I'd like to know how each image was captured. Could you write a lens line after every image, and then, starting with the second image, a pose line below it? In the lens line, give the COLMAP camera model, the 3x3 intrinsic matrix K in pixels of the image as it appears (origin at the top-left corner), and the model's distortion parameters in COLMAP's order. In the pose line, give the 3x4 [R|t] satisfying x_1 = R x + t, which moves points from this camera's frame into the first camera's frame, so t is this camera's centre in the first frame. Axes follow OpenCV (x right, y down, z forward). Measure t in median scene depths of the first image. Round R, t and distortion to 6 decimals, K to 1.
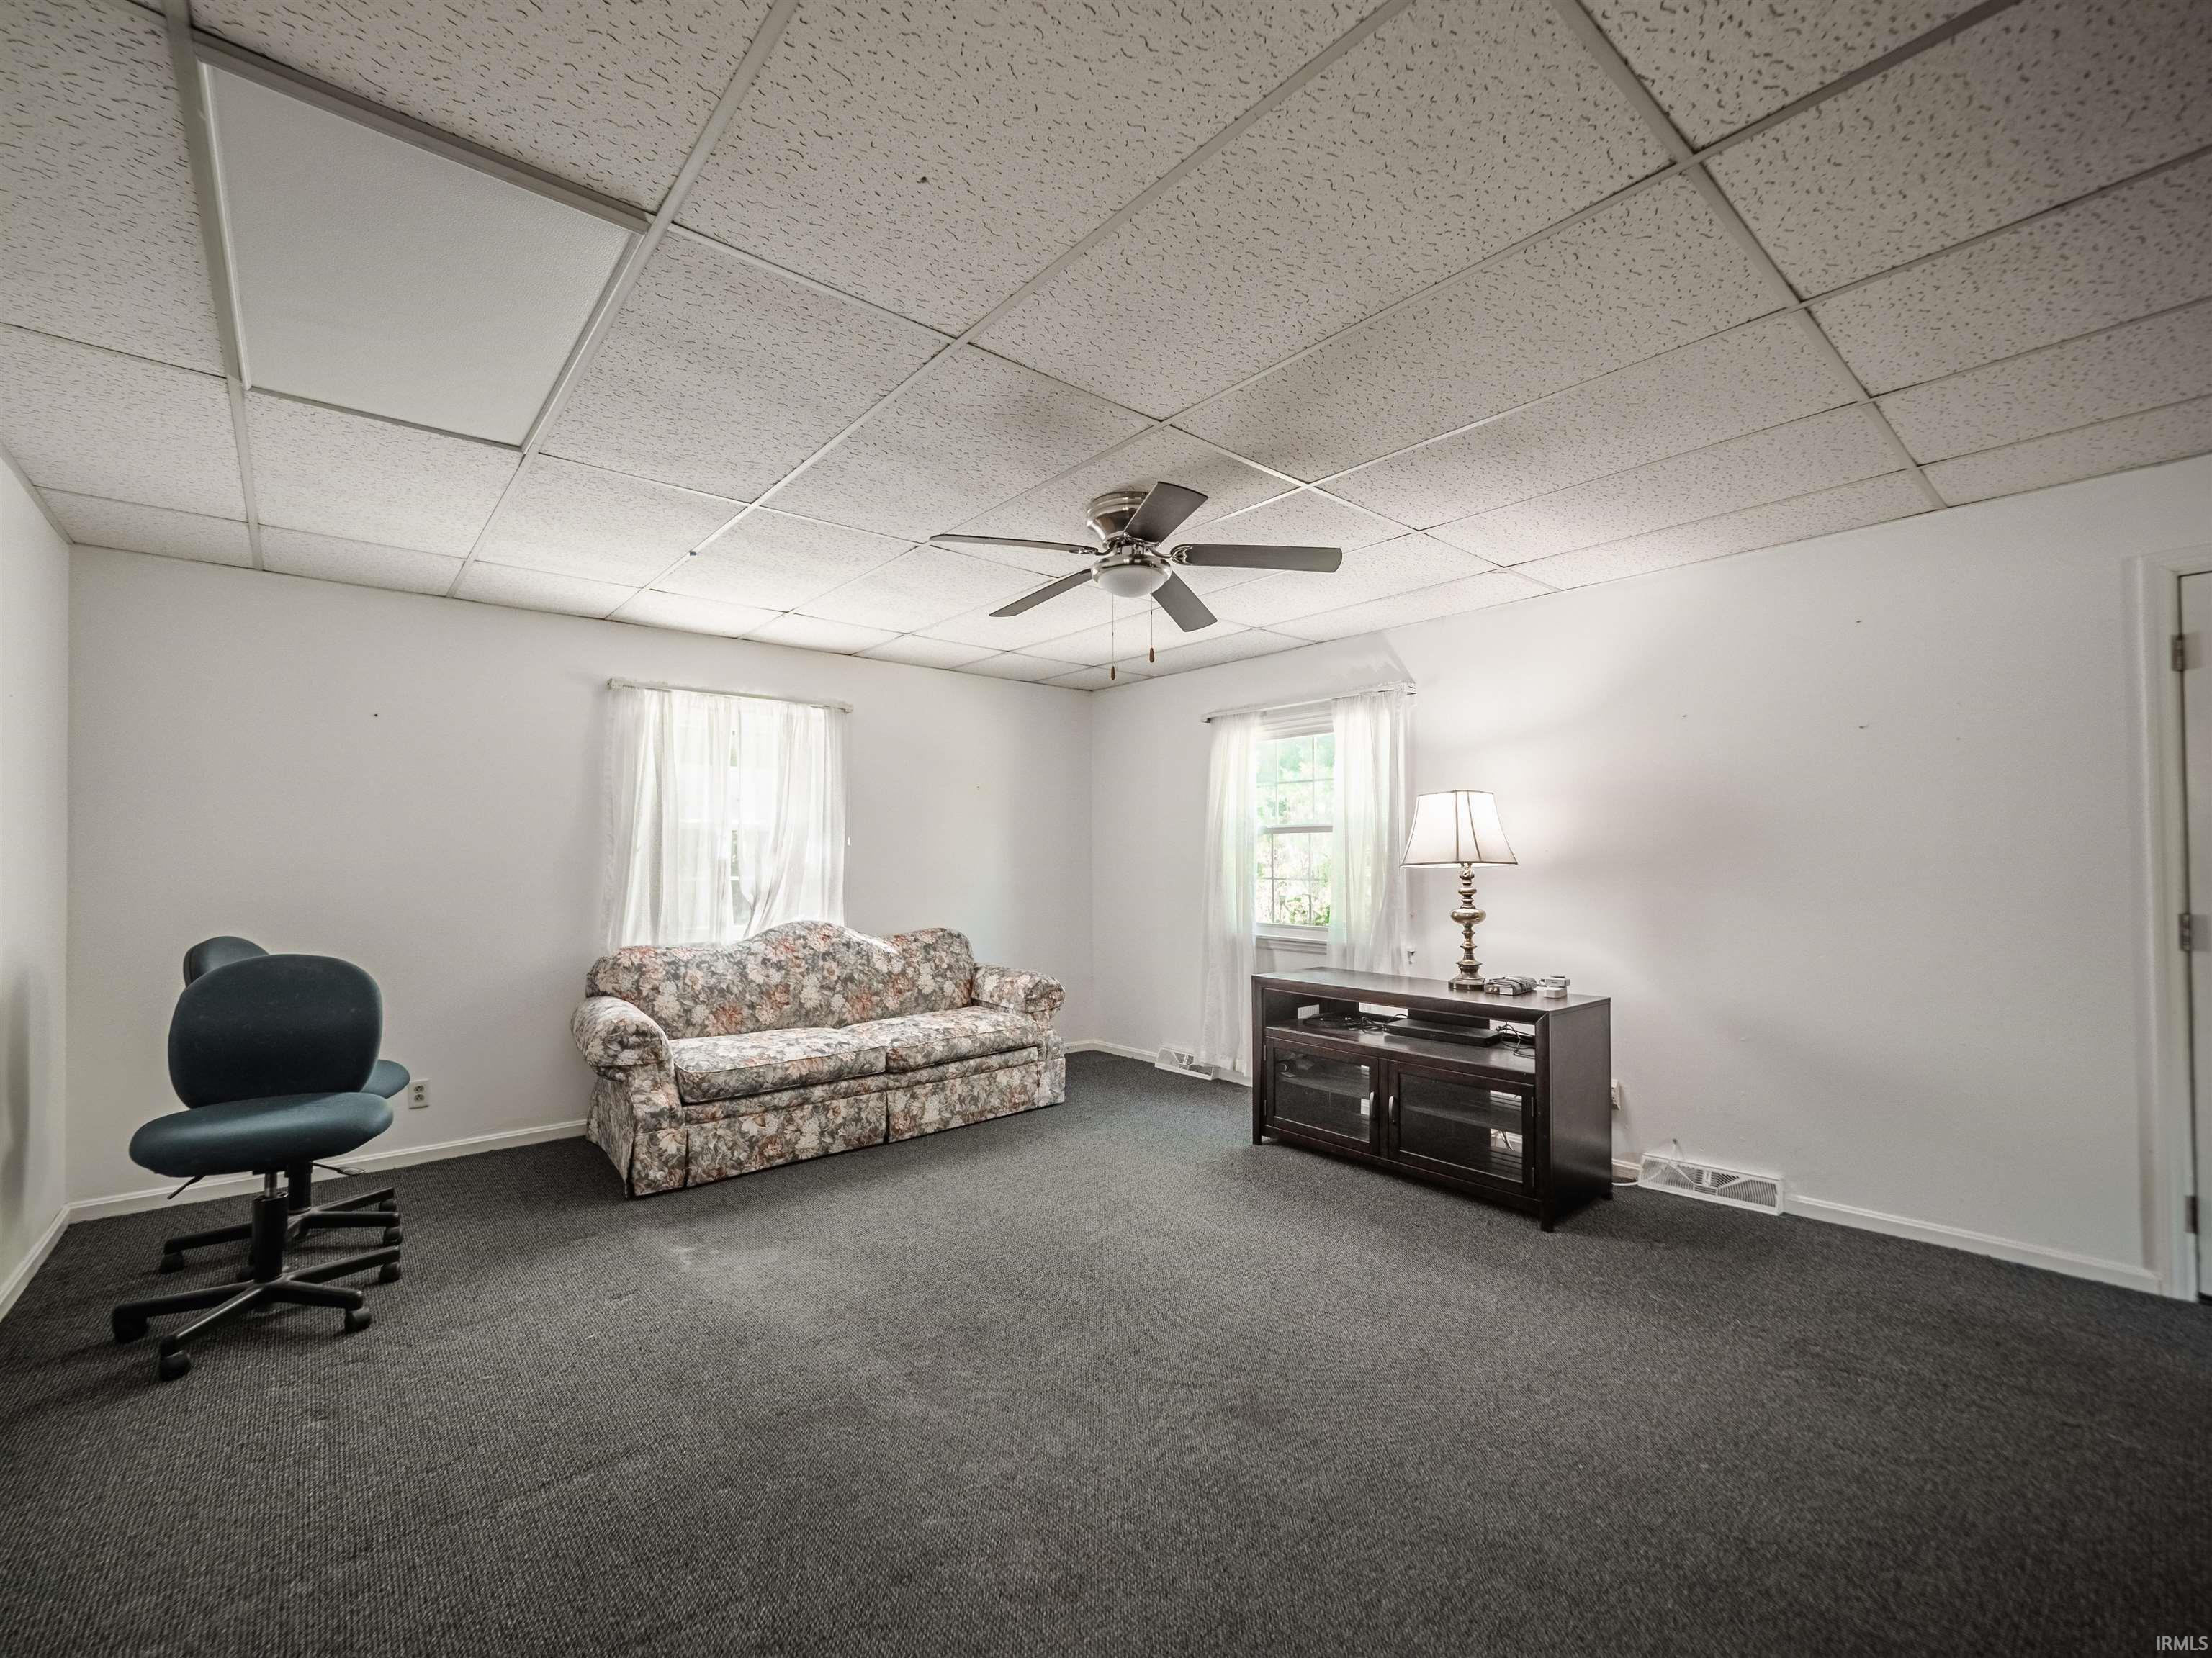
lens RADIAL K [[945.5, 0, 1102.8], [0, 945.5, 847.3], [0, 0, 1]] dist [0.000084, 0.000252]
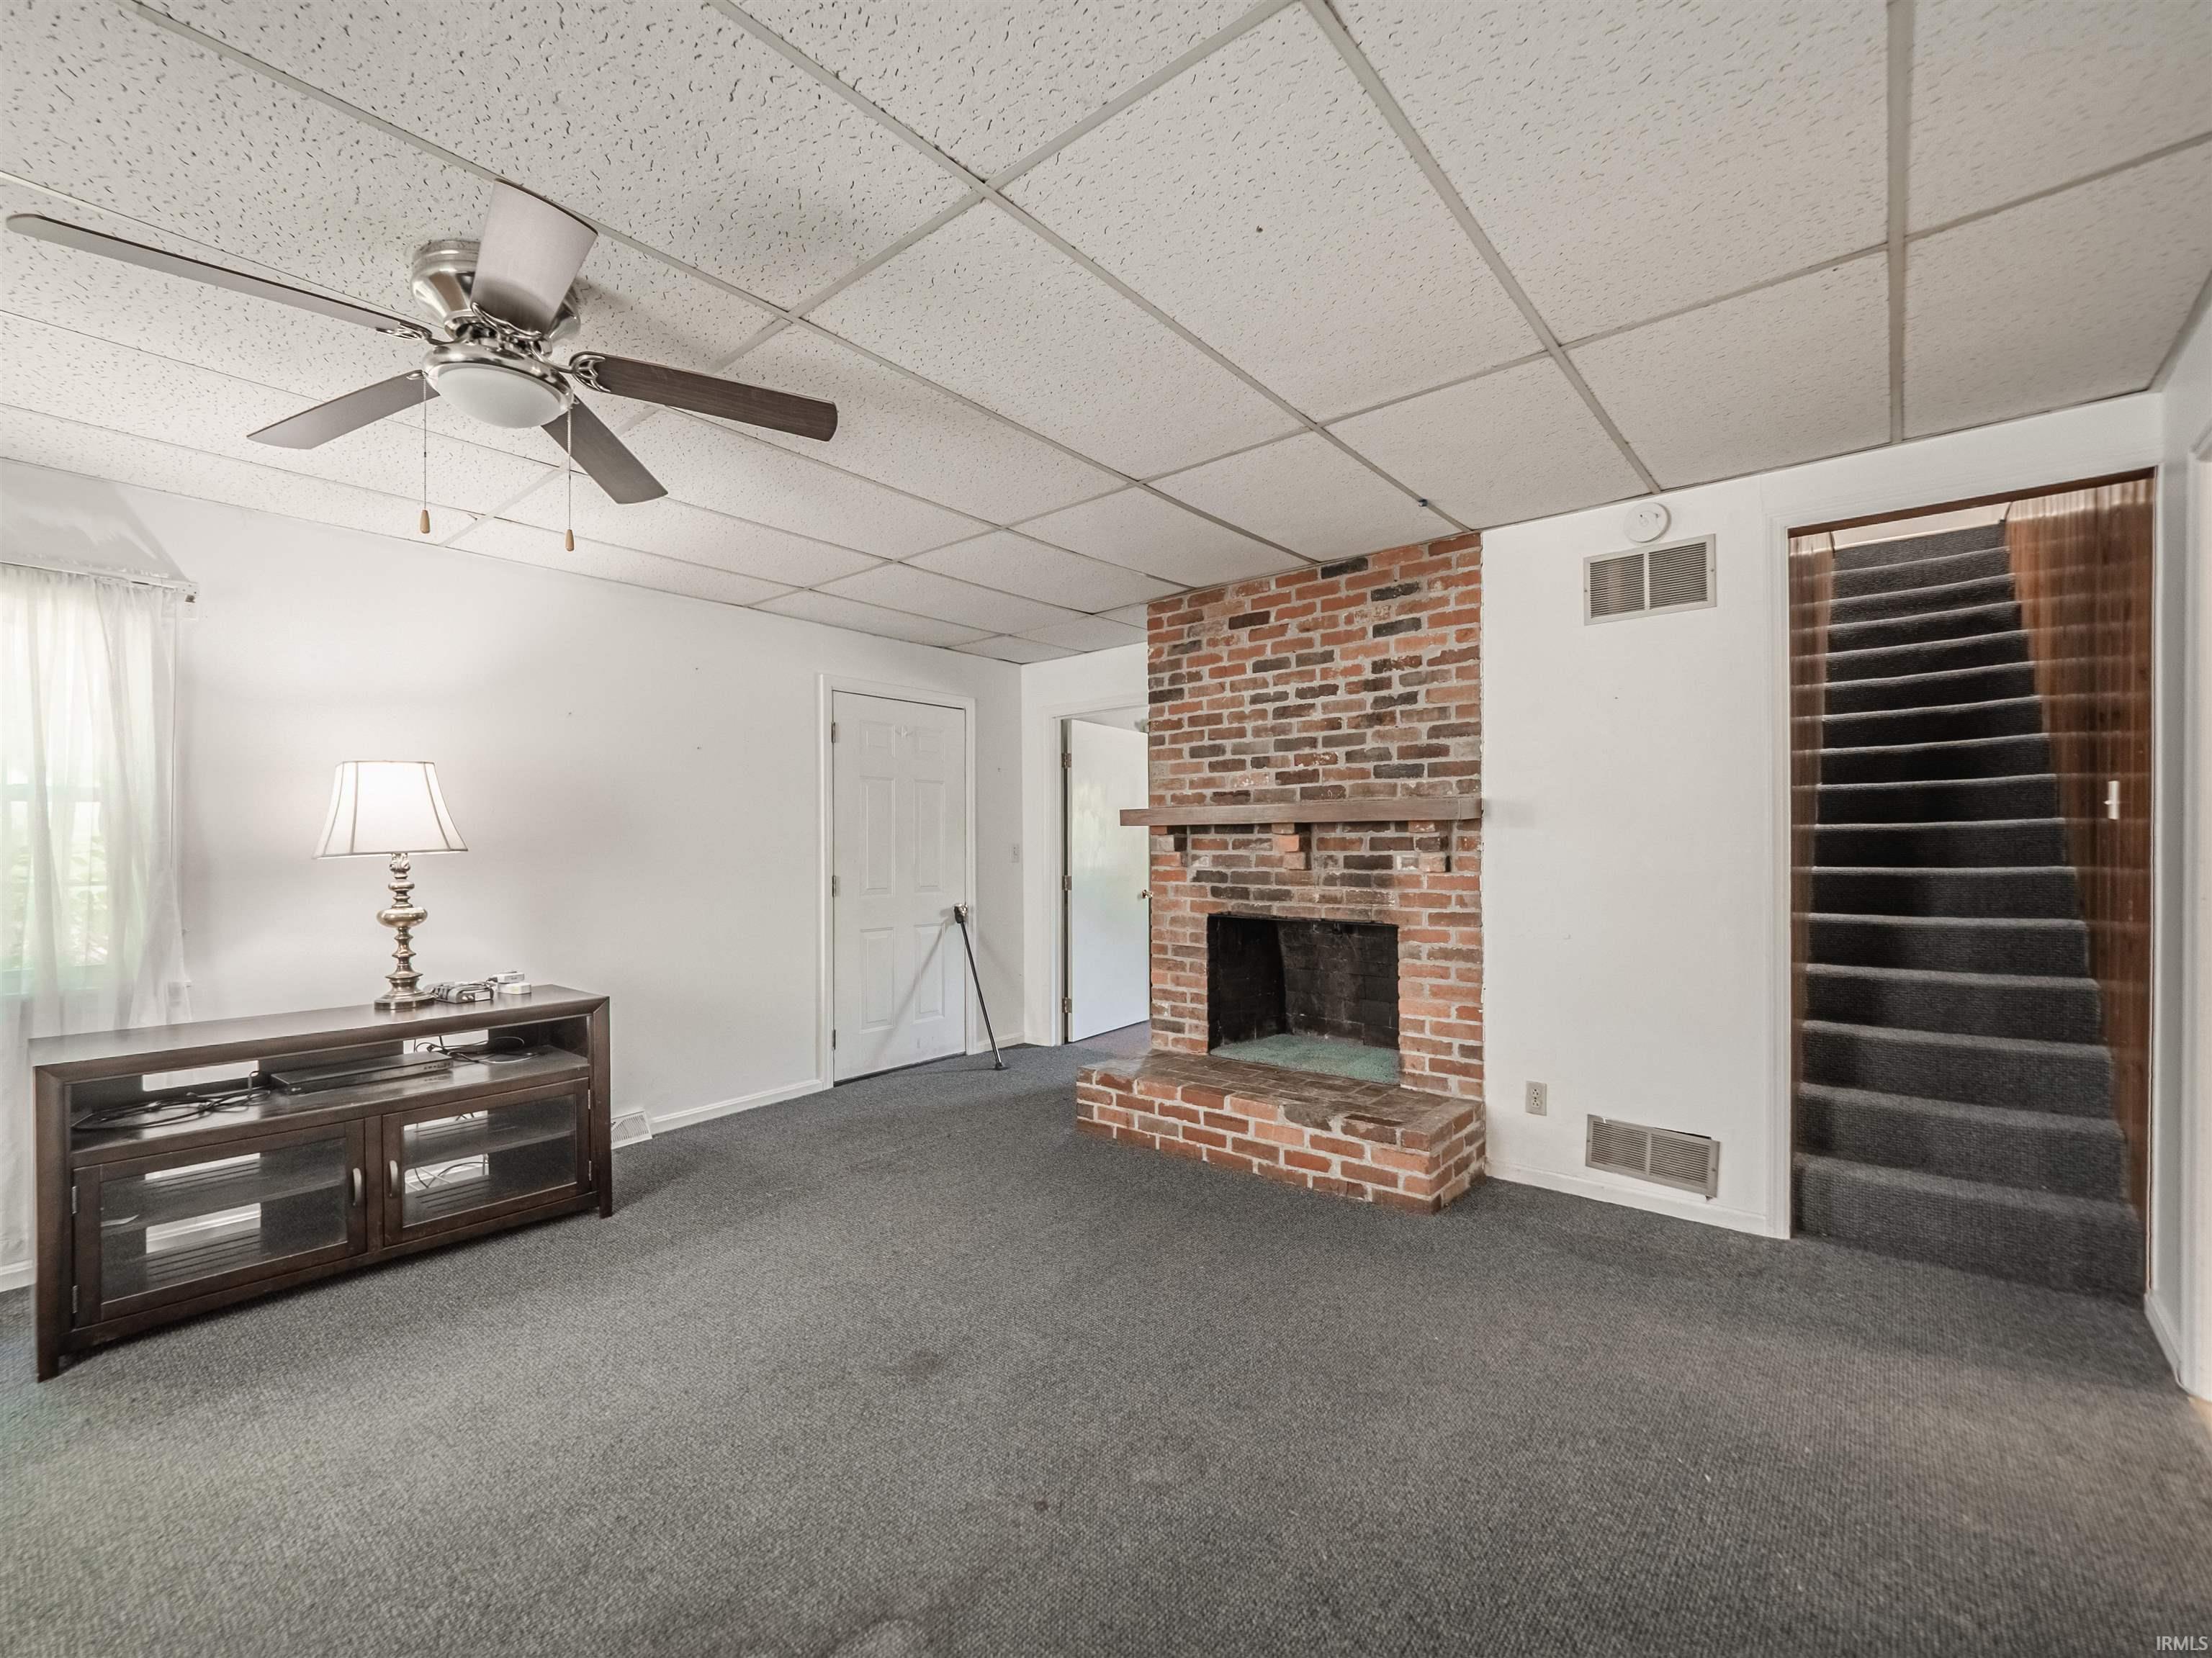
lens RADIAL K [[945.5, 0, 1102.8], [0, 945.5, 847.3], [0, 0, 1]] dist [0.000084, 0.000252]
pose [[-0.165969, 0.001630, 0.986130, -0.526214], [-0.005256, 0.999983, -0.002538, 0.012303], [-0.986117, -0.005605, -0.165957, 0.564451]]
